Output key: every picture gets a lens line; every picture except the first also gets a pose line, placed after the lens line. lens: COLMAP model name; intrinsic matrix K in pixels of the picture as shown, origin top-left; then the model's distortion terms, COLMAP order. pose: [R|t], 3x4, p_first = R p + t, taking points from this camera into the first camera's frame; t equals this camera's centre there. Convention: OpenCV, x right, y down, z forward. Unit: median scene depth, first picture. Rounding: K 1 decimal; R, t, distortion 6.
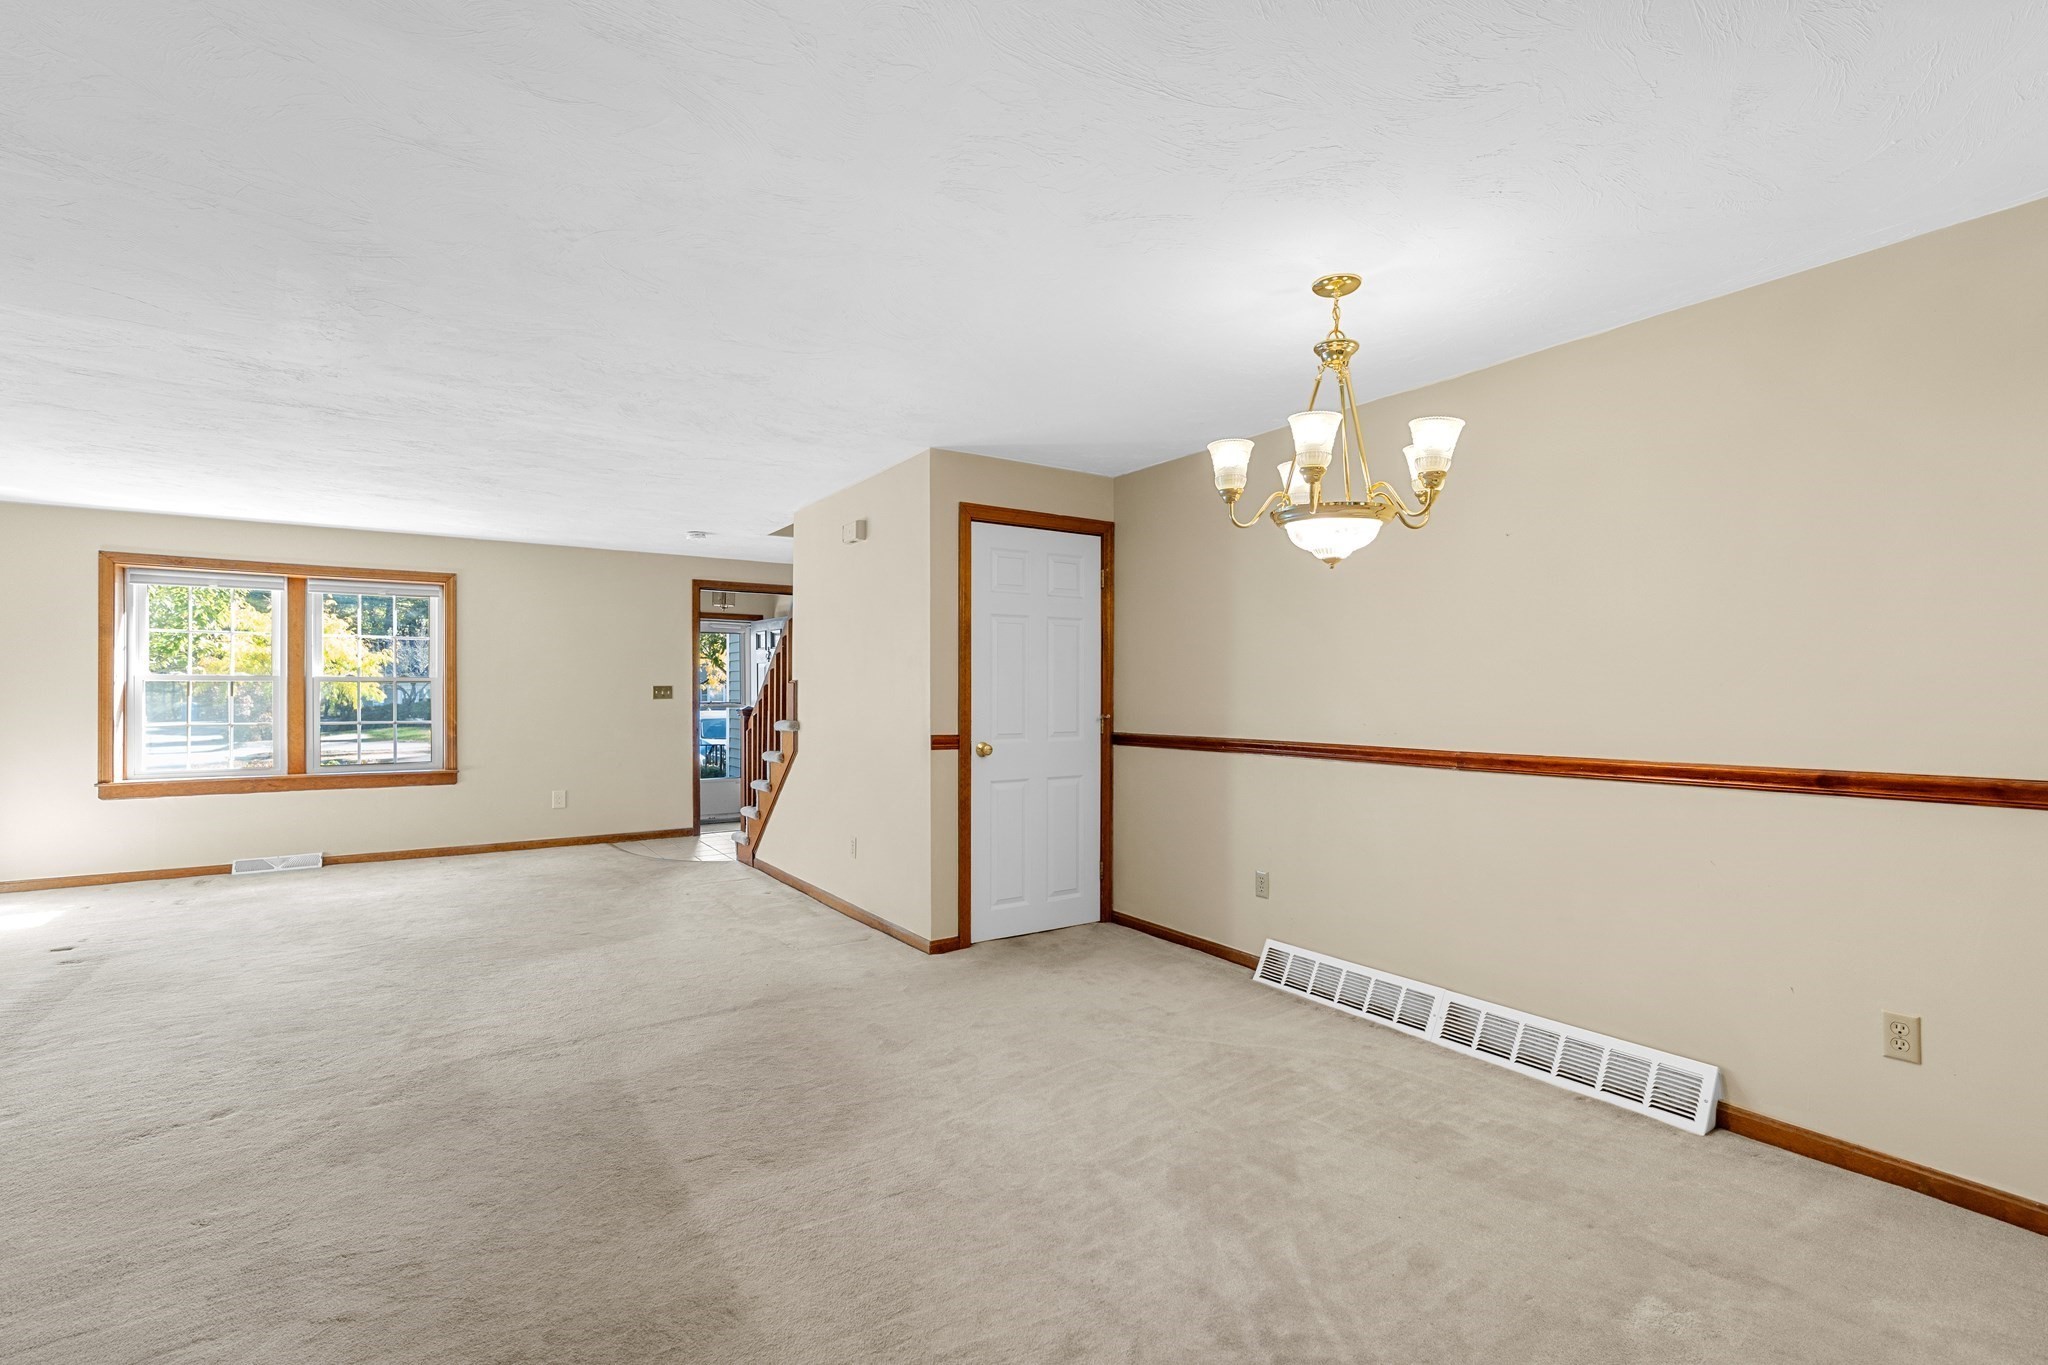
lens RADIAL K [[942.4, 0, 1025.8], [0, 942.4, 687.5], [0, 0, 1]] dist [-0.003426, 0.001630]
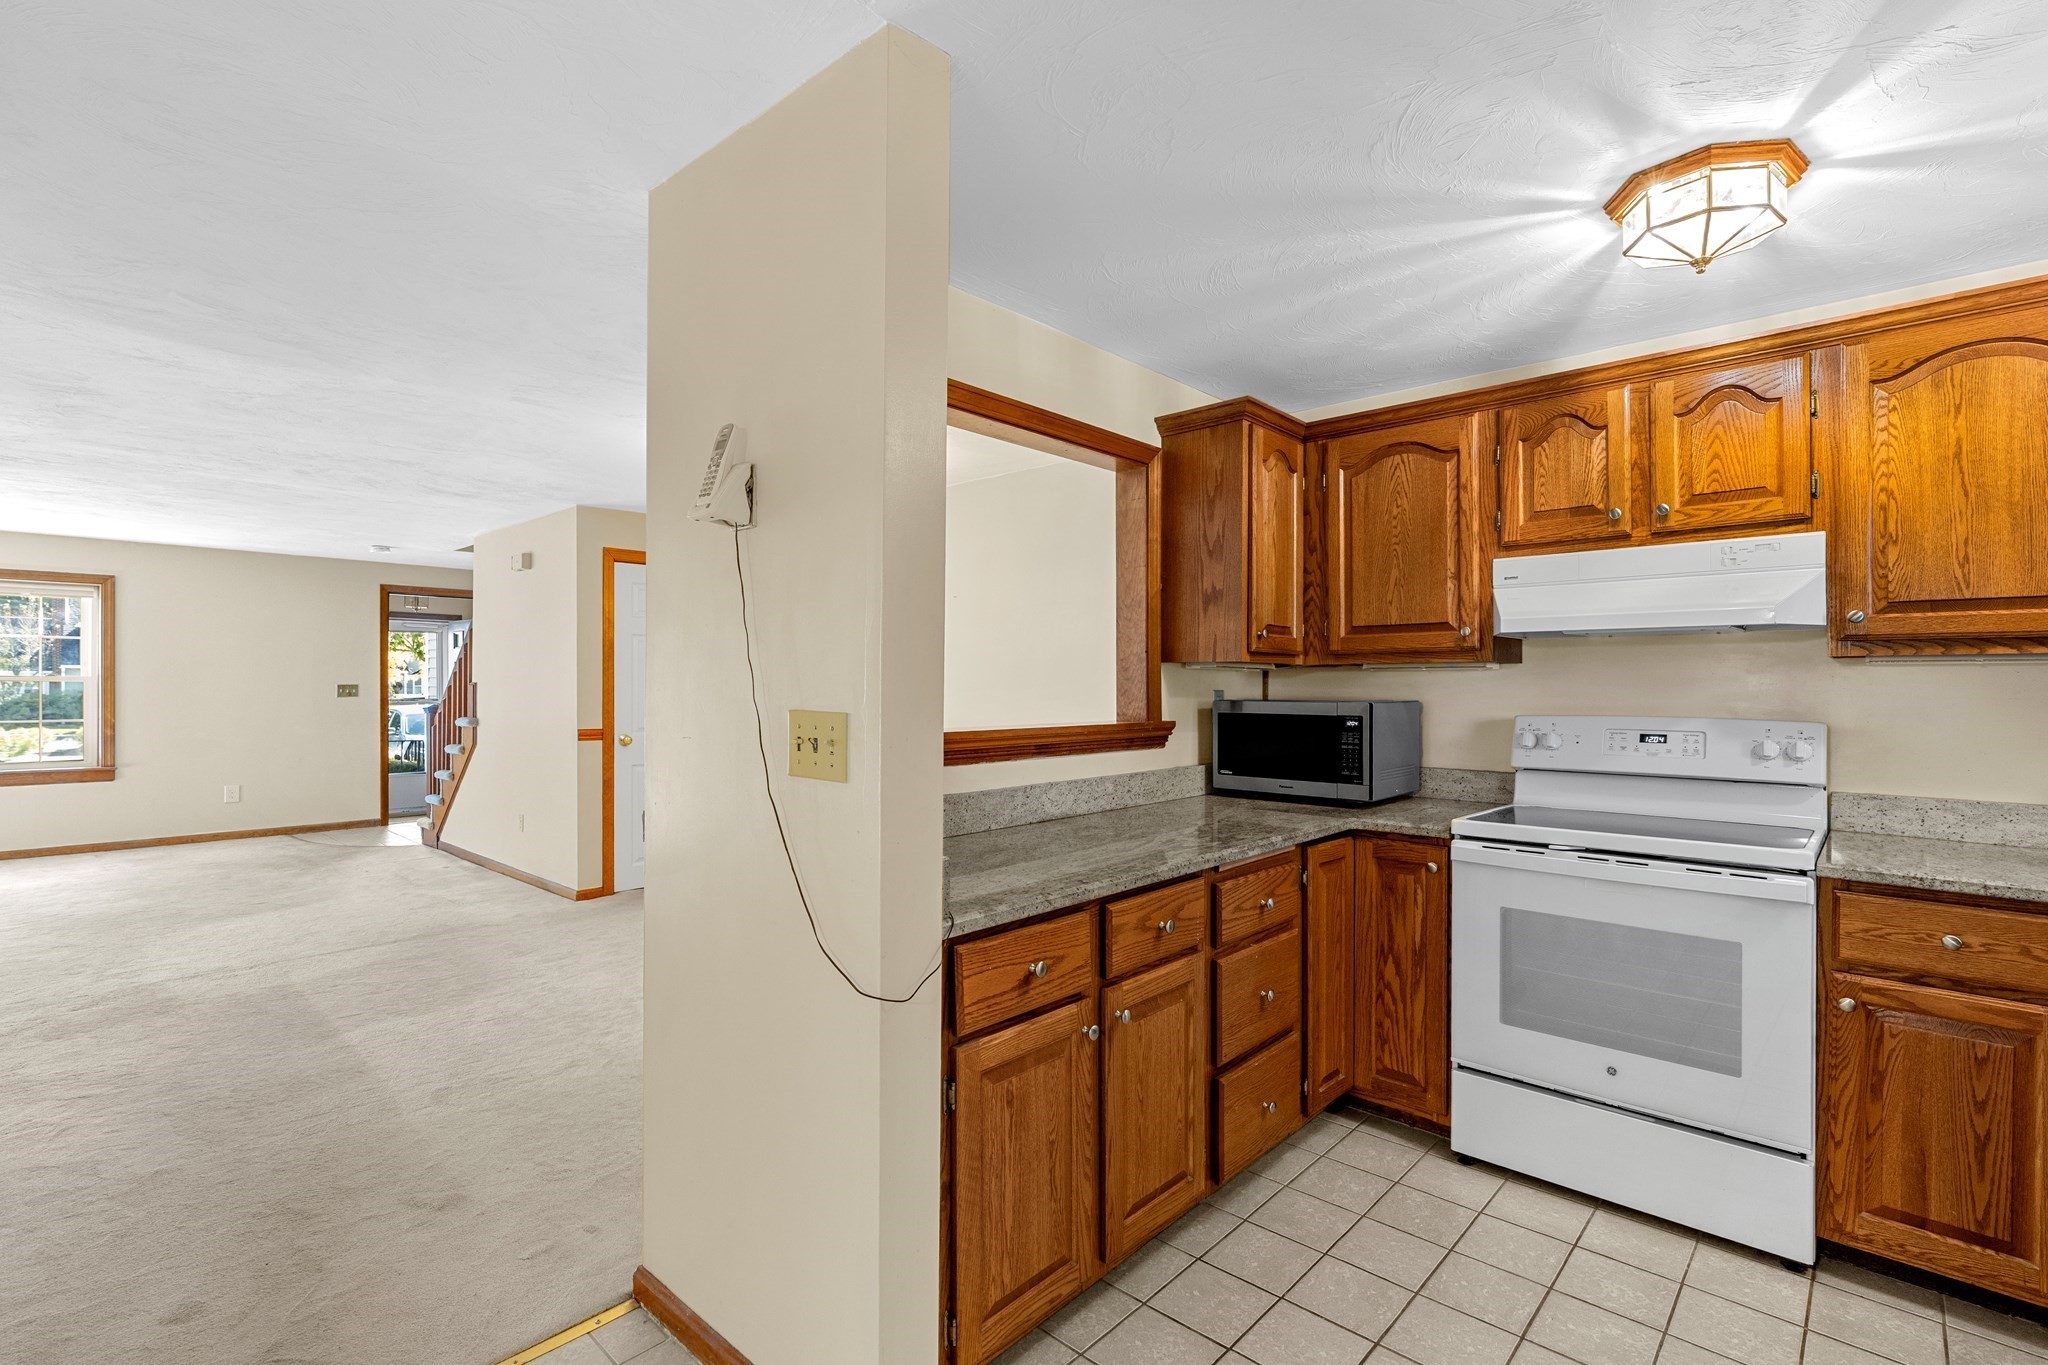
lens RADIAL K [[942.4, 0, 1029.0], [0, 942.4, 685.0], [0, 0, 1]] dist [-0.003426, 0.001630]
pose [[0.969838, 0.003656, 0.243721, 0.129124], [-0.004935, 0.999977, 0.004639, -0.012978], [-0.243699, -0.005702, 0.969834, -0.274156]]
